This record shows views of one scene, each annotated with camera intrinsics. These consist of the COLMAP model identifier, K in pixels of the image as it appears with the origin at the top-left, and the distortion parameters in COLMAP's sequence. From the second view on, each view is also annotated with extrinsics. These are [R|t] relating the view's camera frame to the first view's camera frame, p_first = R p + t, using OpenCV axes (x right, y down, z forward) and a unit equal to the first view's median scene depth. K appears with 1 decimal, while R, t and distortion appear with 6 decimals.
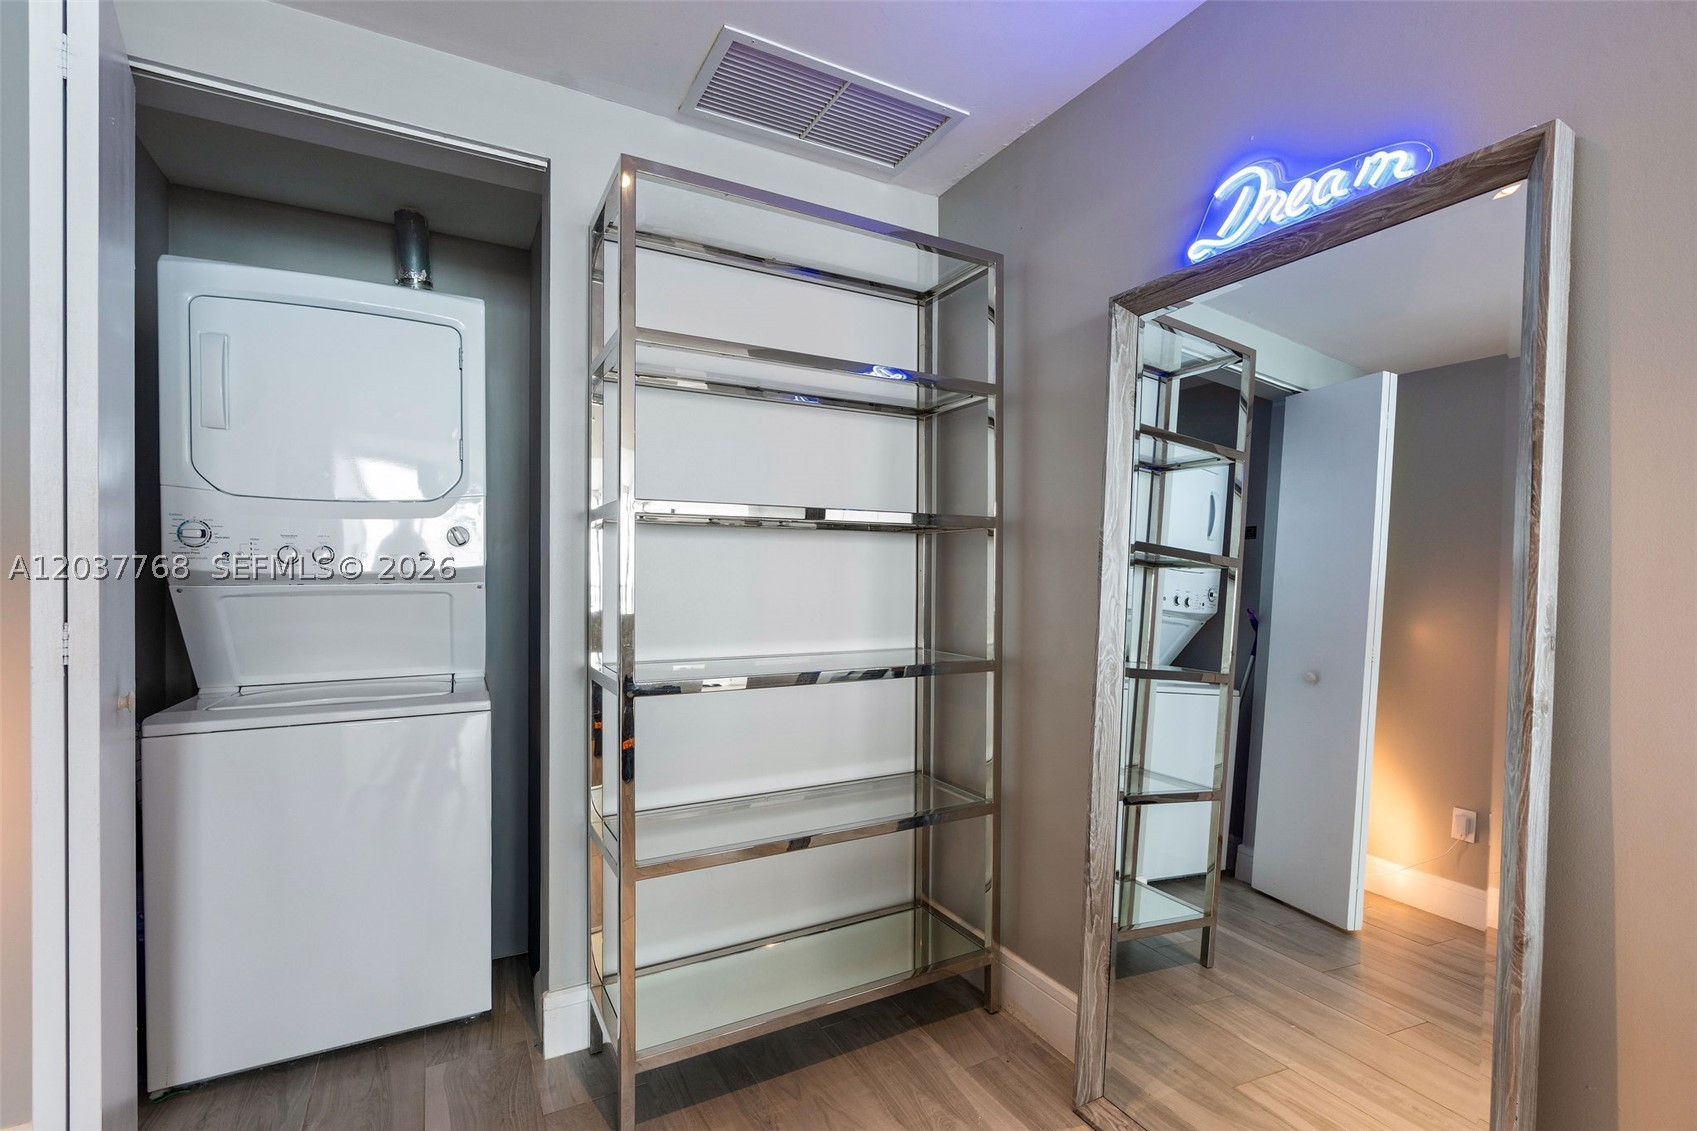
lens RADIAL K [[765.2, 0, 849.9], [0, 765.2, 575.0], [0, 0, 1]] dist [-0.009021, 0.003392]
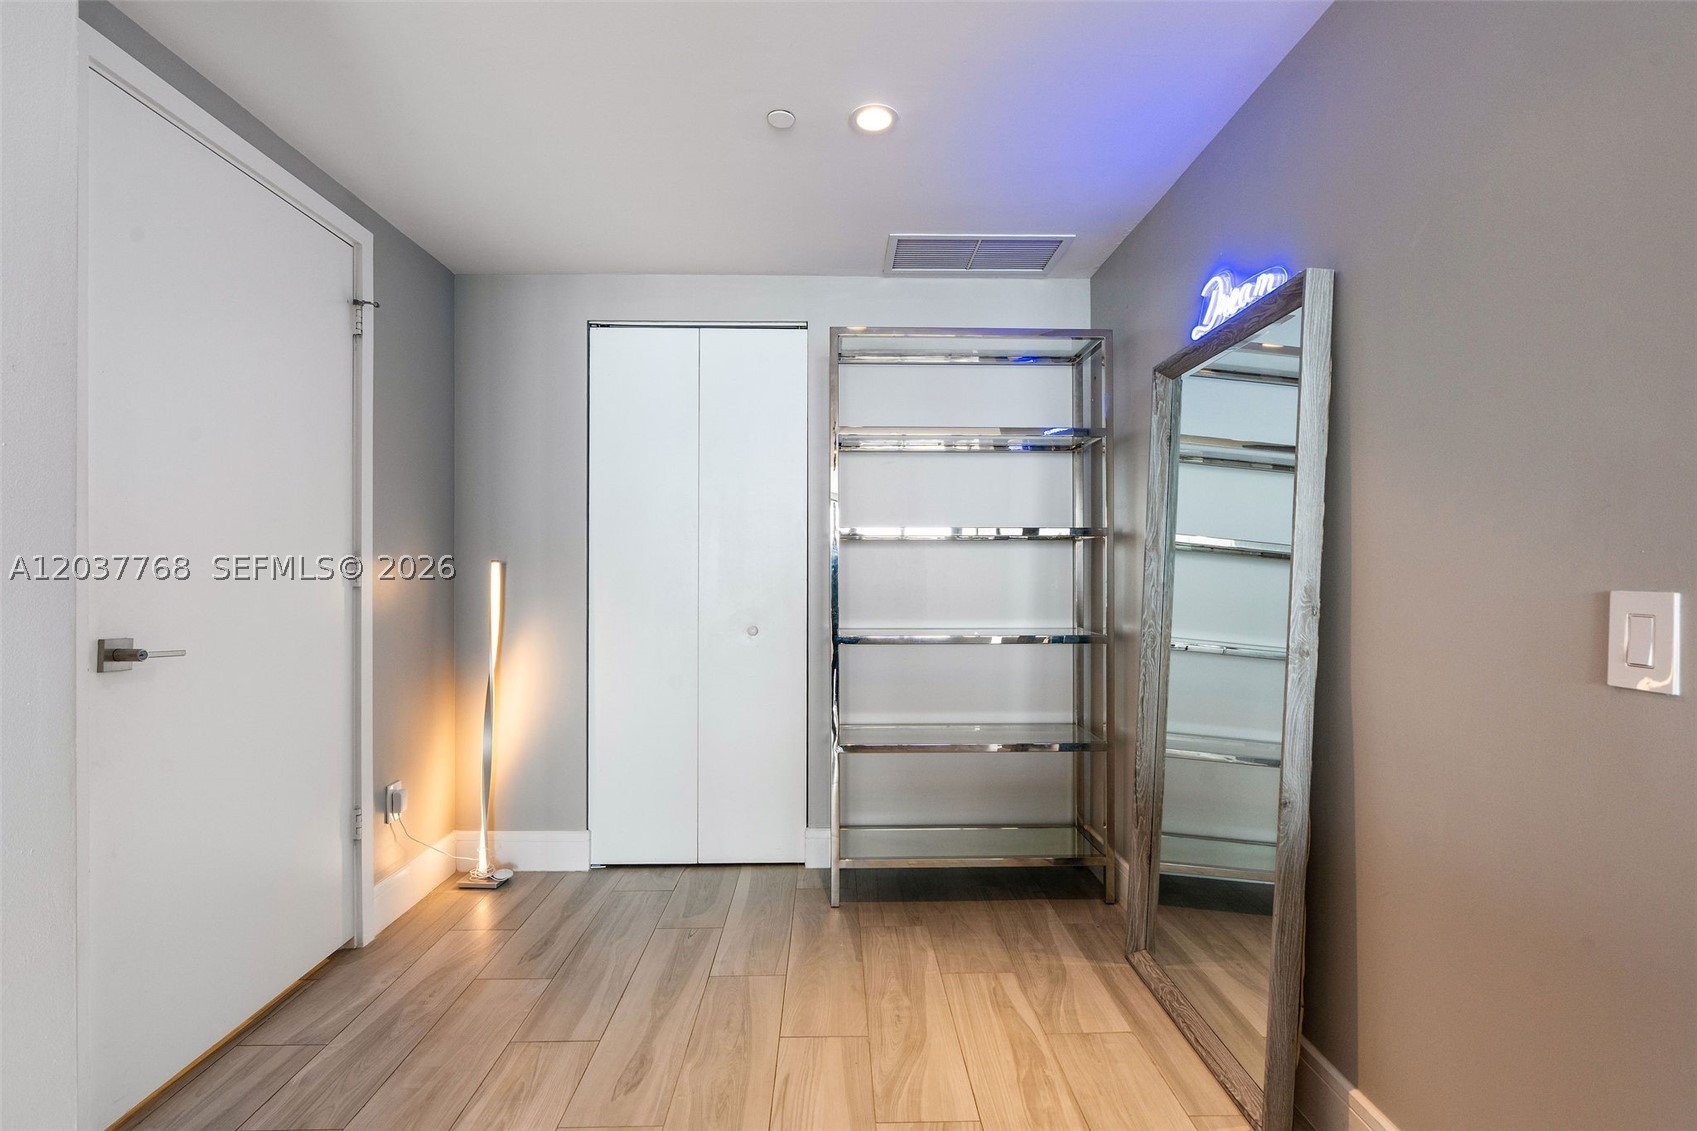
lens RADIAL K [[765.2, 0, 851.1], [0, 765.2, 573.1], [0, 0, 1]] dist [-0.009021, 0.003392]
pose [[0.890187, -0.004376, -0.455575, 0.447540], [0.001936, 0.999981, -0.005822, 0.011038], [0.455592, 0.004301, 0.890178, -0.430427]]
